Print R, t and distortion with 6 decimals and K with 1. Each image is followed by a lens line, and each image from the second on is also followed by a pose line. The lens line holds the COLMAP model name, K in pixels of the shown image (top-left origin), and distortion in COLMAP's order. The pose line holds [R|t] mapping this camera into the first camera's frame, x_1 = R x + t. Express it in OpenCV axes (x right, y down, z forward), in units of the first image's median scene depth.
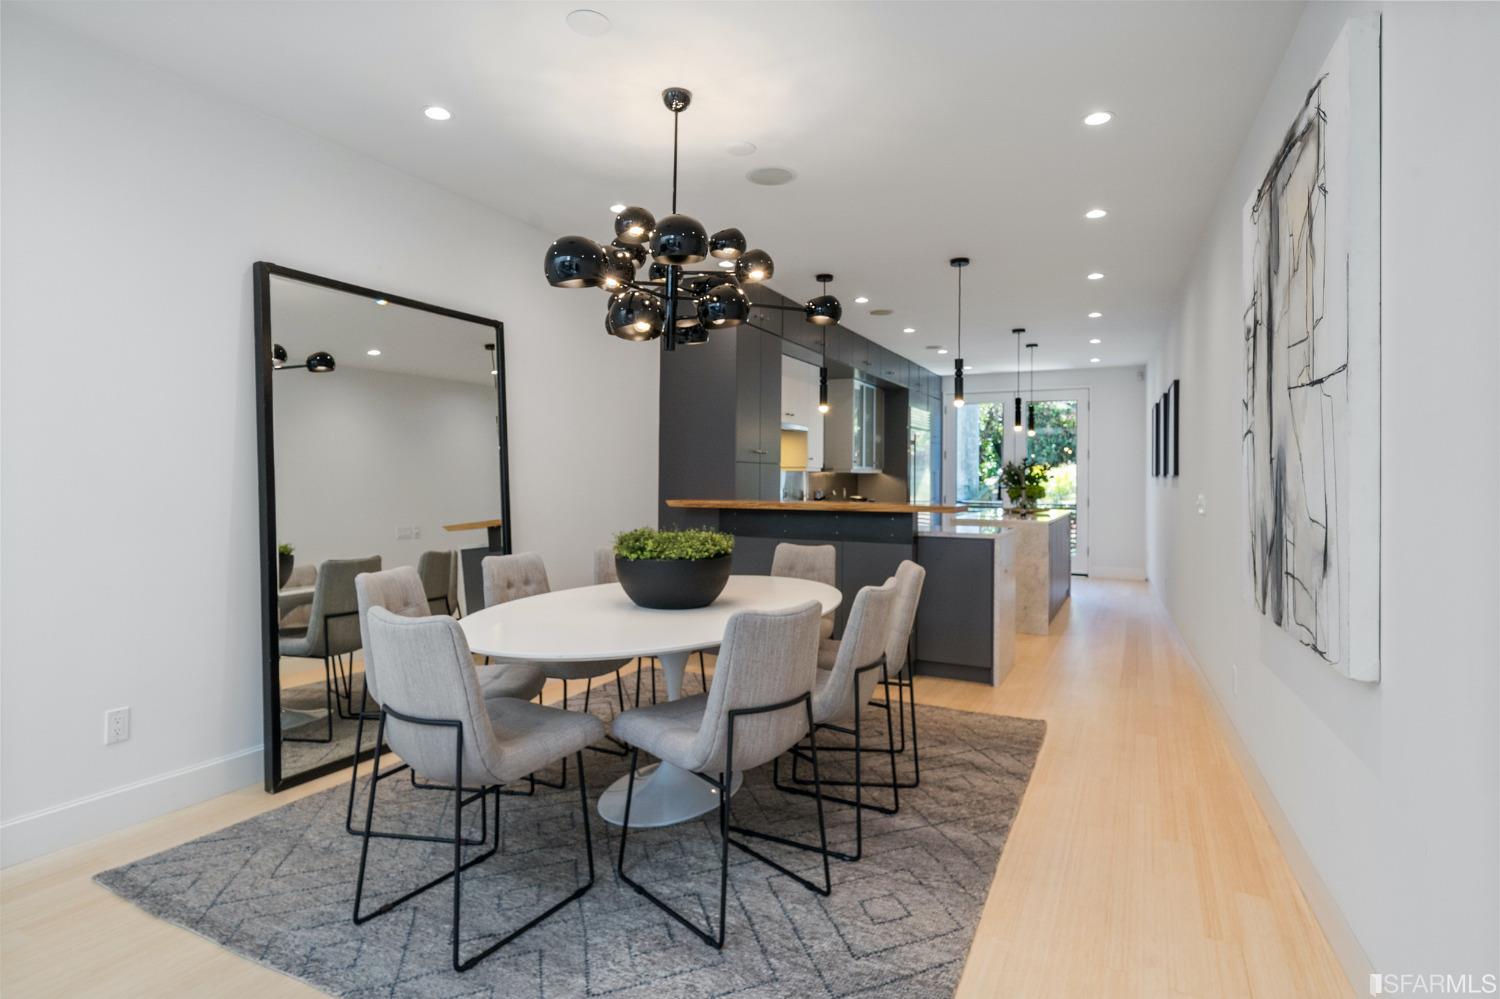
lens RADIAL K [[786.1, 0, 754.1], [0, 786.1, 472.4], [0, 0, 1]] dist [0.001328, -0.000074]
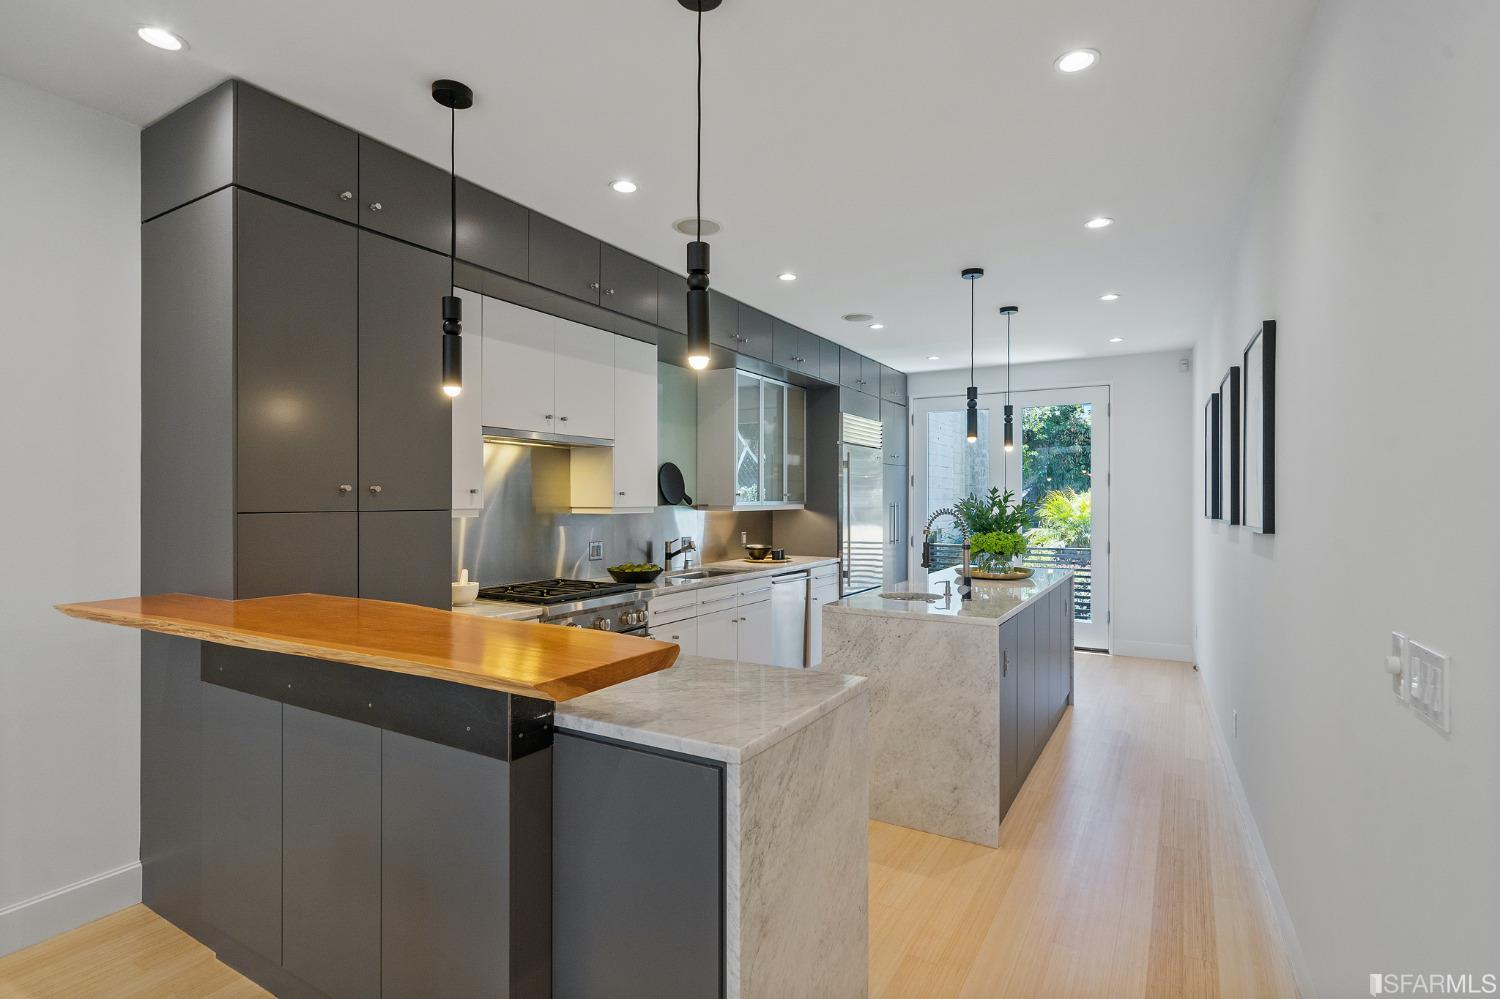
lens RADIAL K [[738.8, 0, 770.4], [0, 738.8, 499.2], [0, 0, 1]] dist [-0.002221, -0.000147]
pose [[0.998539, -0.006172, -0.053689, 0.202242], [0.006584, 0.999950, 0.007517, -0.015179], [0.053640, -0.007859, 0.998529, 0.414965]]
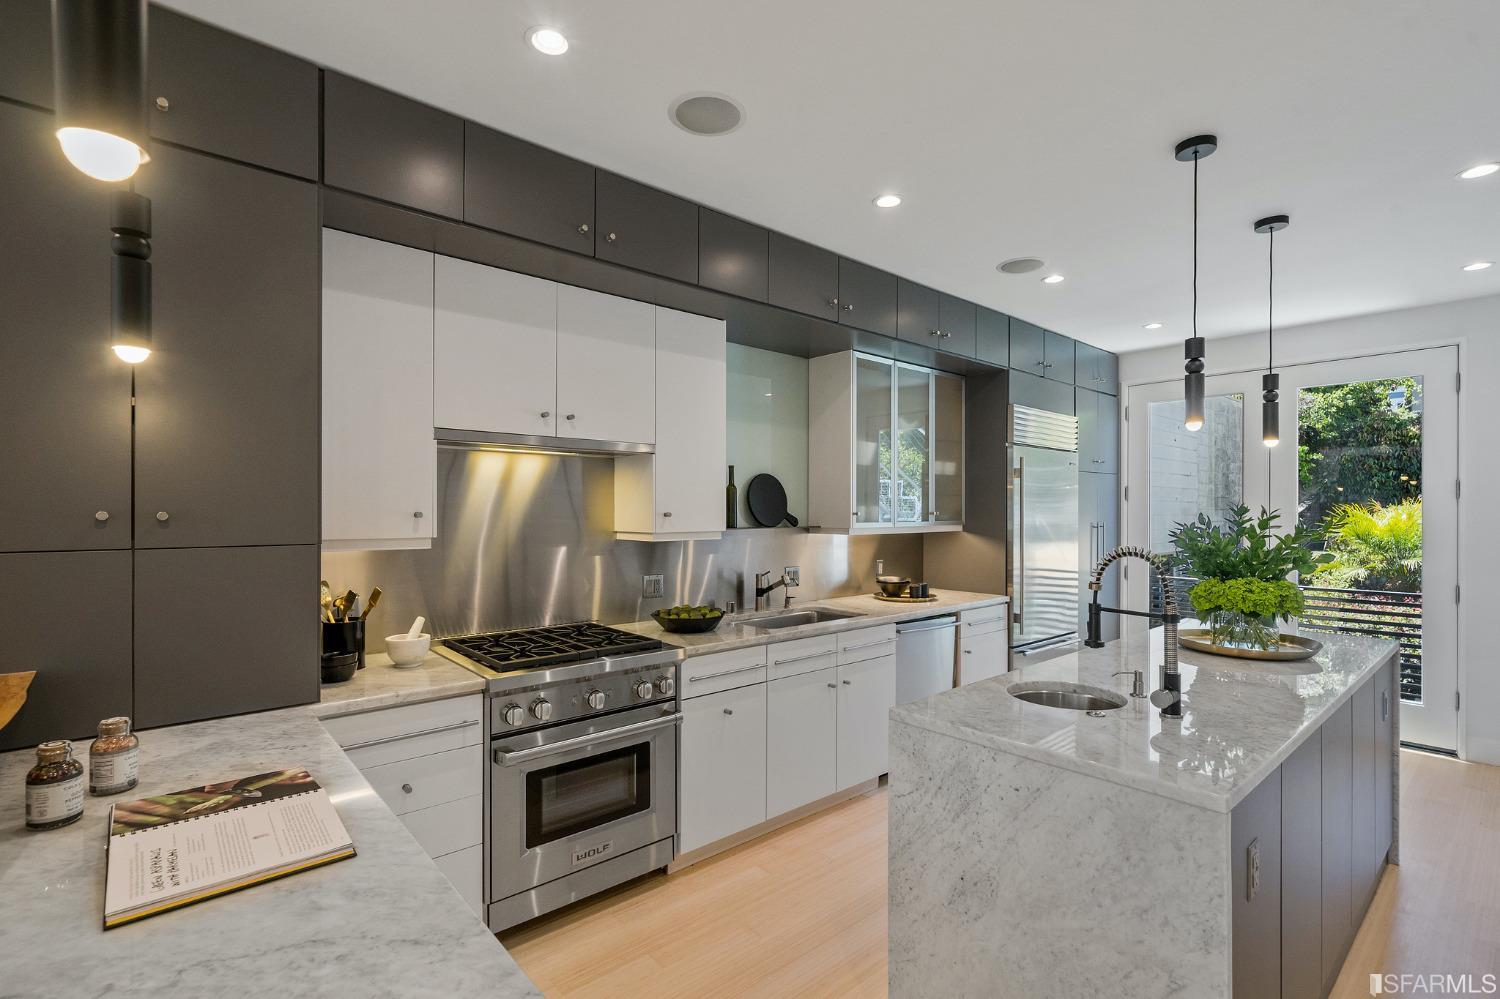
lens RADIAL K [[697.0, 0, 759.3], [0, 697.0, 510.6], [0, 0, 1]] dist [0.000090, 0.000733]
pose [[0.926714, -0.005689, -0.375725, 0.256977], [0.007990, 0.999958, 0.004564, -0.019578], [0.375683, -0.007232, 0.926720, 0.602522]]
